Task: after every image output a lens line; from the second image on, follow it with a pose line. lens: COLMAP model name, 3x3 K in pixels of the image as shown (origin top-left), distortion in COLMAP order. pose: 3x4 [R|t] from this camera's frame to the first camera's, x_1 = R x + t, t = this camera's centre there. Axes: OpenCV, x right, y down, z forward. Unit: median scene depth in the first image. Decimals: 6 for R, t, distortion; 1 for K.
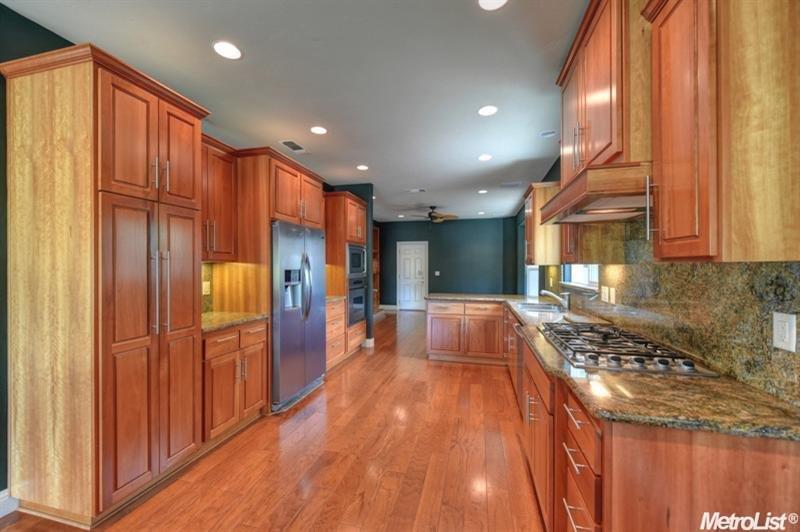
lens RADIAL K [[313.7, 0, 401.5], [0, 313.7, 264.1], [0, 0, 1]] dist [0.002472, 0.000072]
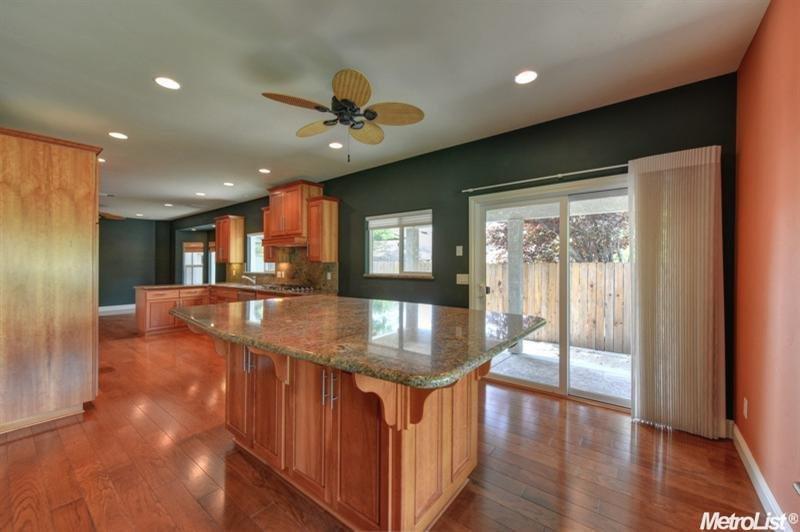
lens RADIAL K [[313.7, 0, 400.4], [0, 313.7, 264.5], [0, 0, 1]] dist [0.002472, 0.000072]
pose [[0.410002, -0.006898, 0.912059, -1.149550], [-0.001918, 0.999963, 0.008425, -0.006617], [-0.912083, -0.005203, 0.409973, -0.839072]]
